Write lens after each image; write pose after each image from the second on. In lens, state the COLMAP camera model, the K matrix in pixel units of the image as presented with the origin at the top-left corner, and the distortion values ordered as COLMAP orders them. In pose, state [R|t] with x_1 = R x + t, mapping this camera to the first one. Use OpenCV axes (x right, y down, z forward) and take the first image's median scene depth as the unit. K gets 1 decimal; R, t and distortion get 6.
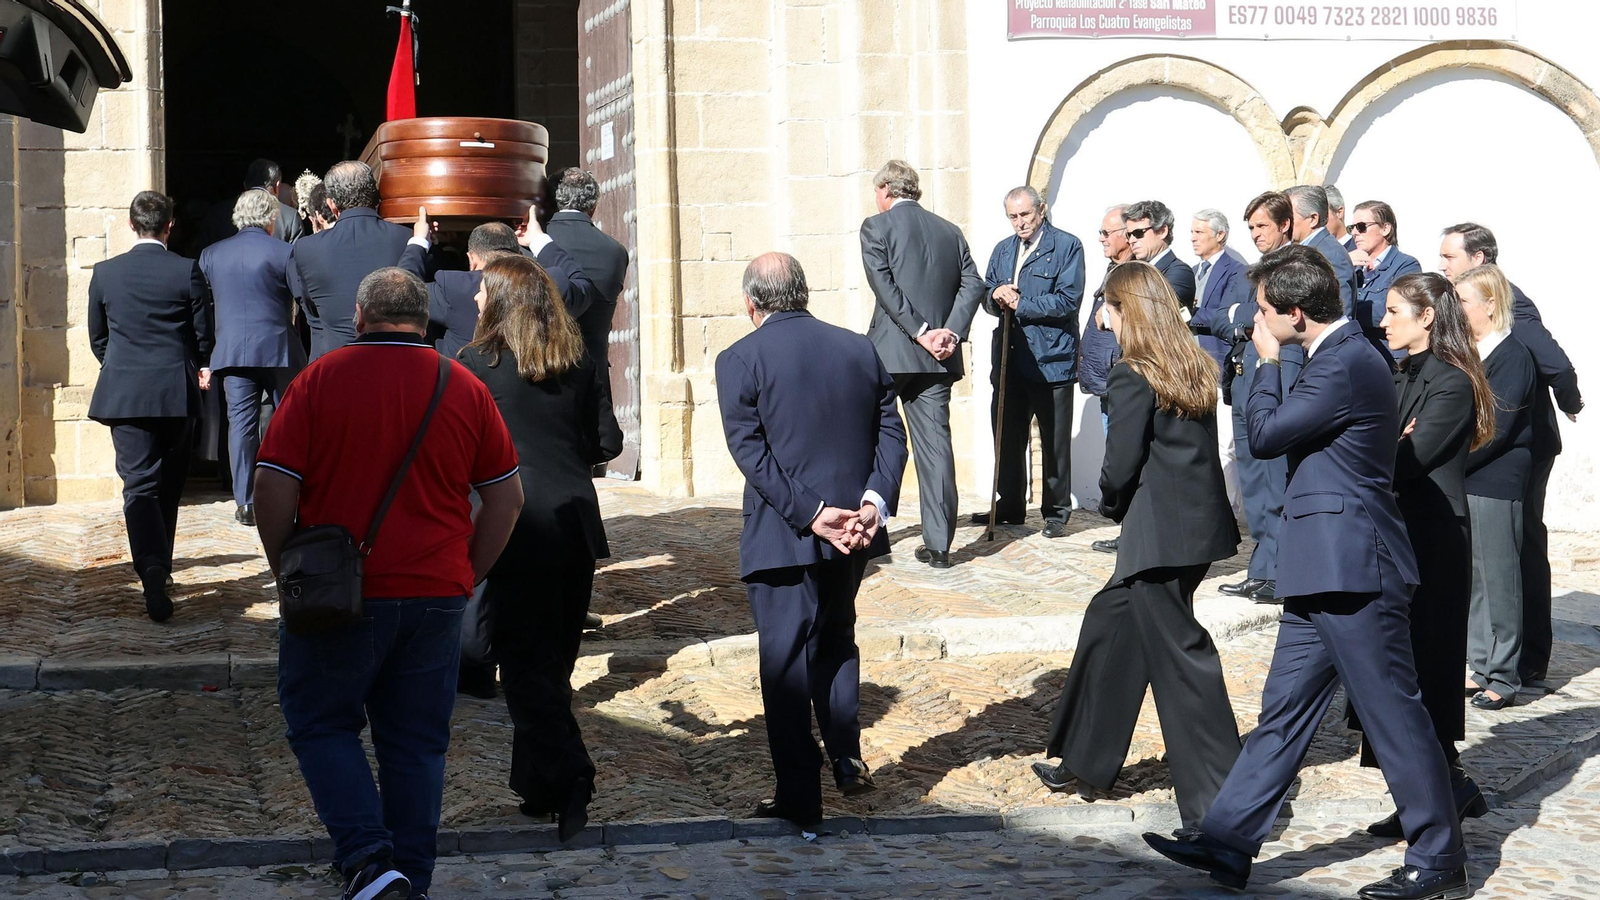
lens RADIAL K [[2501.1, 0, 800.0], [0, 2501.1, 450.0], [0, 0, 1]] dist [-0.033690, 0.162048]
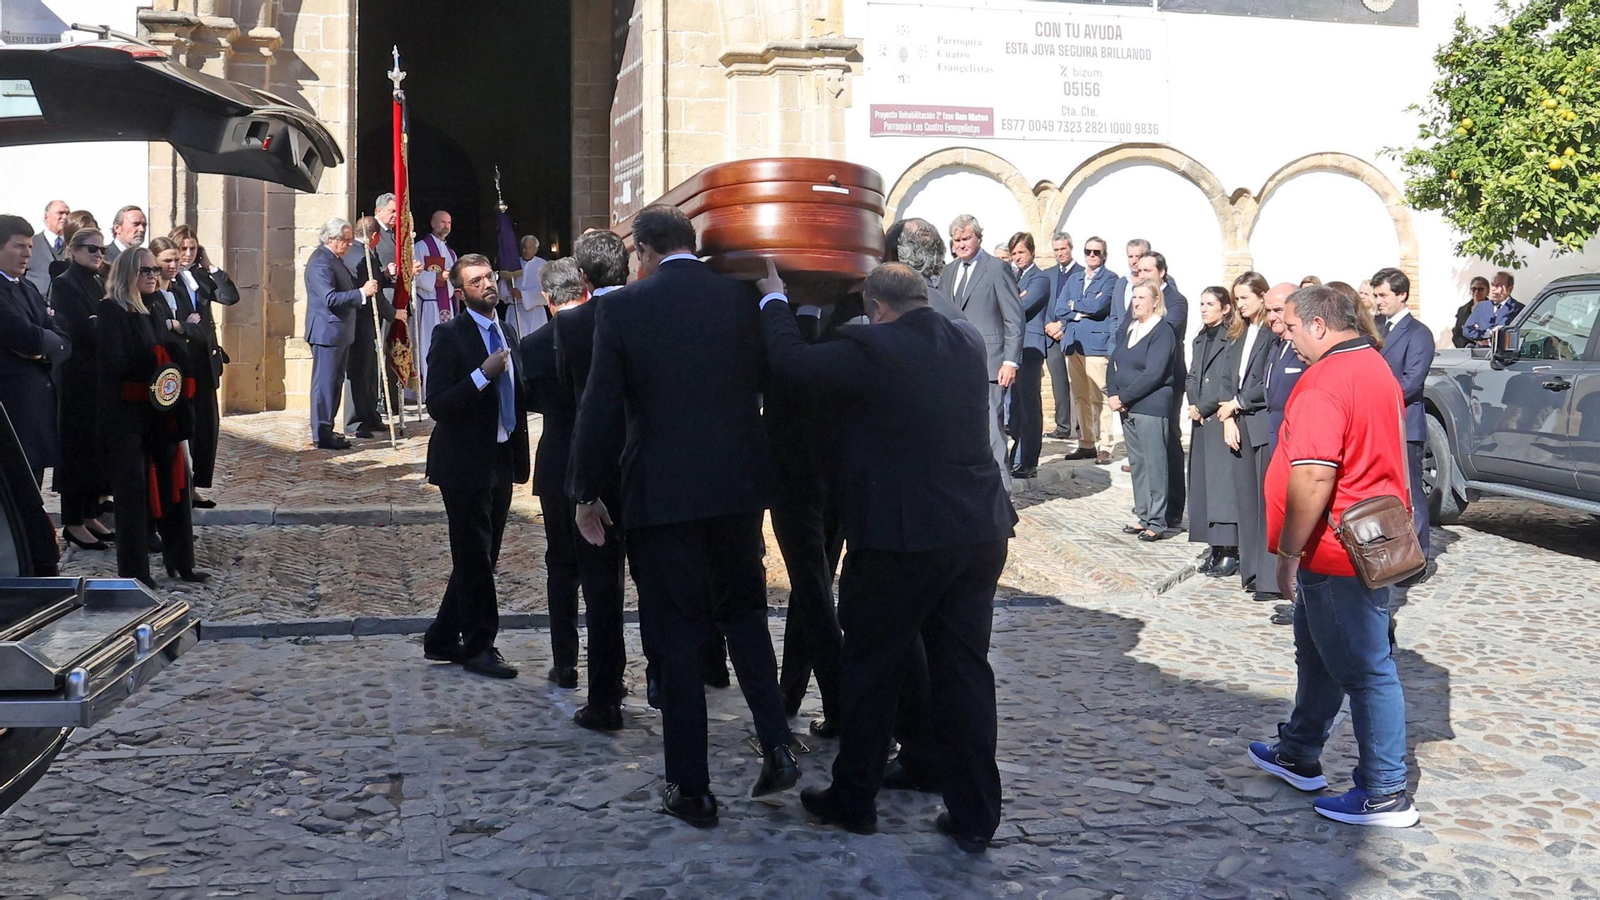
lens RADIAL K [[1539.6, 0, 854.3], [0, 1539.6, 317.0], [0, 0, 1]] dist [-0.119178, 0.087344]
pose [[0.997367, 0.012948, 0.071348, 0.001215], [-0.010058, 0.999120, -0.040721, -0.002347], [-0.071813, 0.039896, 0.996620, -0.014749]]
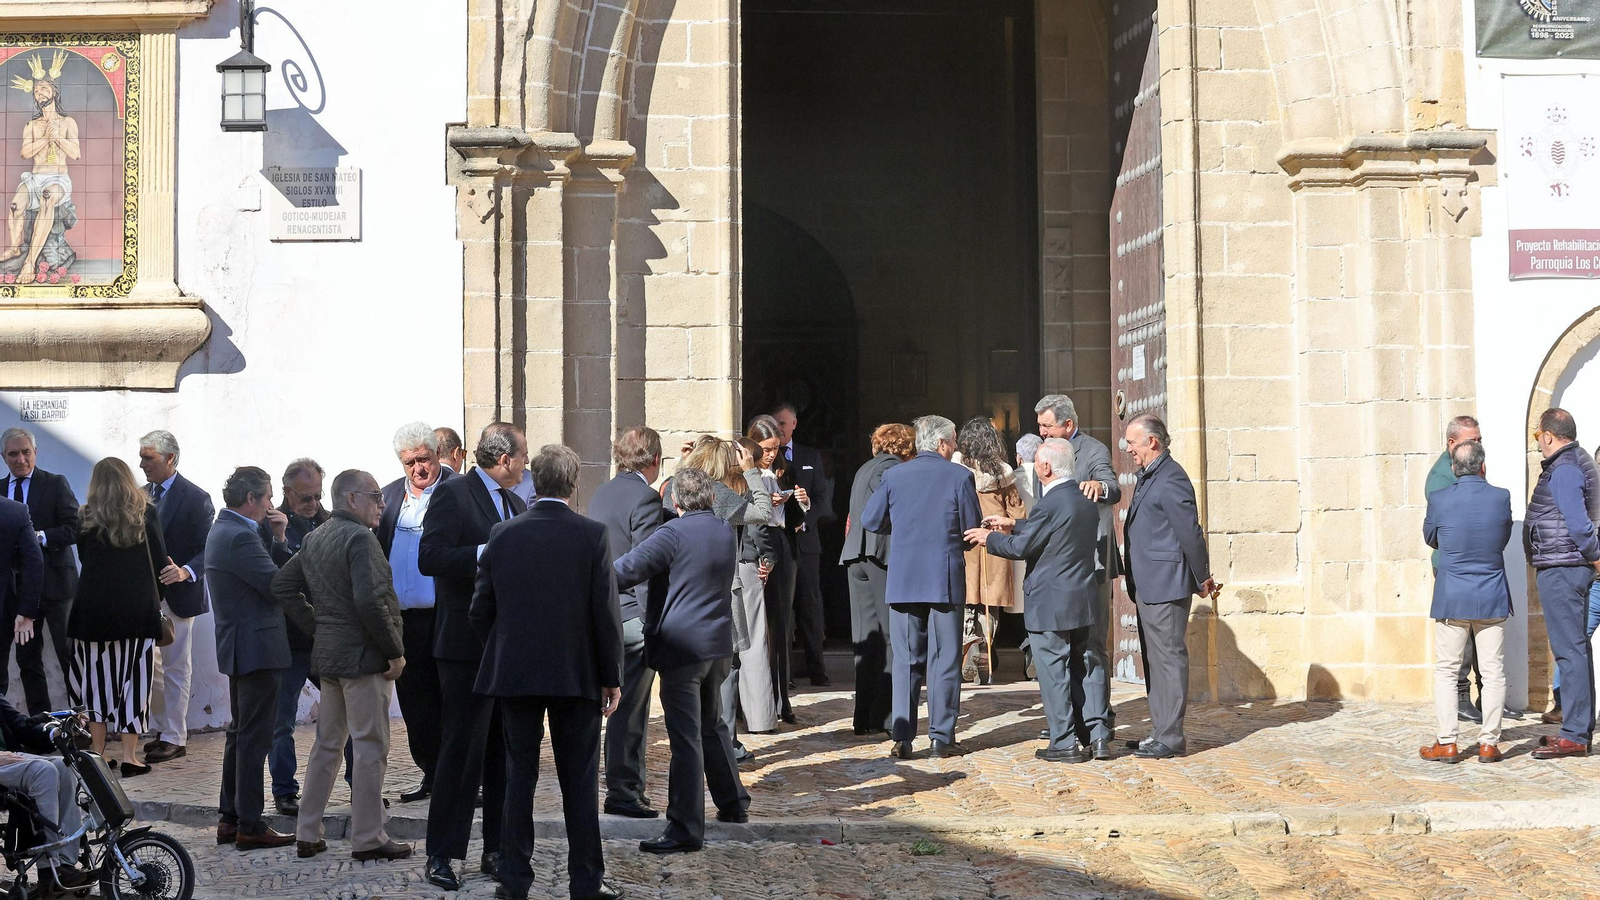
lens RADIAL K [[3221.2, 0, 796.2], [0, 3221.2, 493.8], [0, 0, 1]] dist [-0.387290, 0.214029]
pose [[0.985528, 0.007728, -0.169337, 0.010868], [-0.016535, 0.998579, -0.050661, 0.002486], [0.168705, 0.052728, 0.984255, -0.394383]]
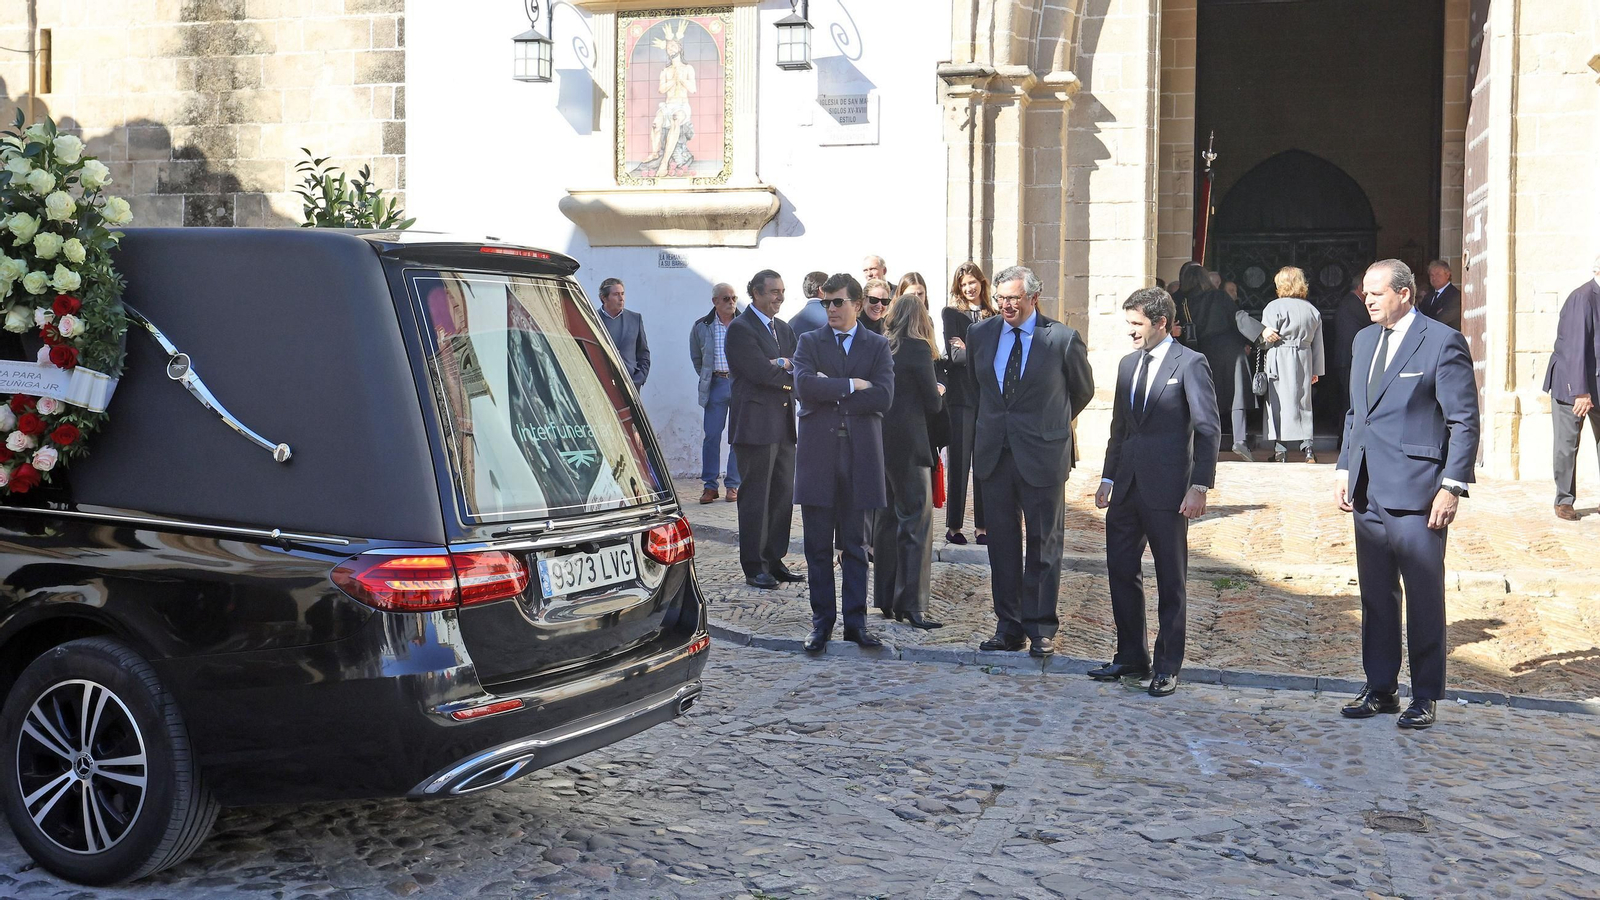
lens RADIAL K [[1740.6, 0, 779.5], [0, 1740.6, 383.3], [0, 0, 1]] dist [0.036465, 0.031014]
pose [[0.861999, 0.028799, -0.506091, 0.098655], [-0.045252, 0.998771, -0.020241, 0.003054], [0.504886, 0.040349, 0.862242, -0.060353]]
